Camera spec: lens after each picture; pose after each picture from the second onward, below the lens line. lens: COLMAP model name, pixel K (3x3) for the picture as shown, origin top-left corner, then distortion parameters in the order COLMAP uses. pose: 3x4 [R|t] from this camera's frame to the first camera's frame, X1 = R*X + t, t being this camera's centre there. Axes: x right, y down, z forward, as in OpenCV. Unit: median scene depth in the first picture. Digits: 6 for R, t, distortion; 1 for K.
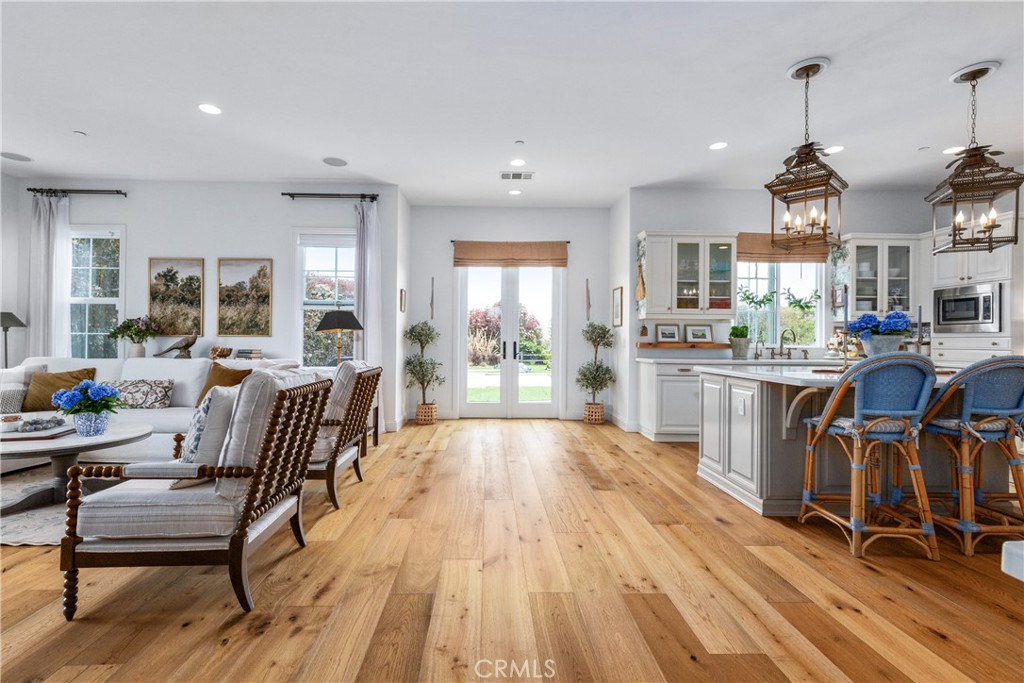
lens RADIAL K [[477.5, 0, 481.1], [0, 477.5, 336.8], [0, 0, 1]] dist [0.005535, -0.001796]
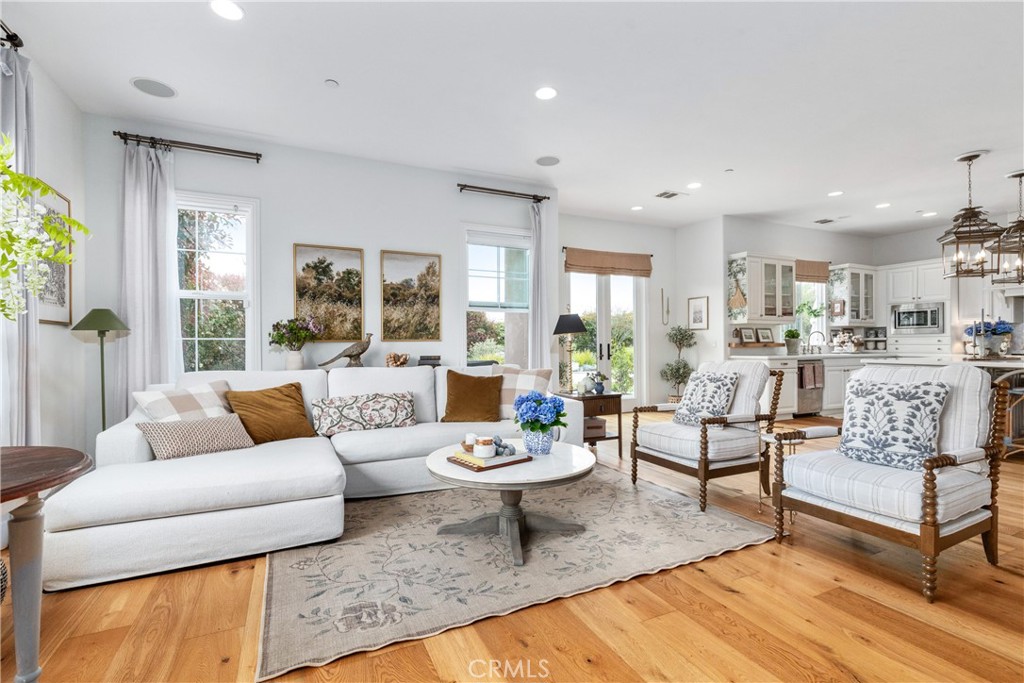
lens RADIAL K [[477.5, 0, 507.7], [0, 477.5, 342.4], [0, 0, 1]] dist [0.005535, -0.001796]
pose [[0.912909, -0.010235, 0.408036, -0.694392], [0.008969, 0.999947, 0.005016, -0.001365], [-0.408066, -0.000920, 0.912952, 0.125021]]
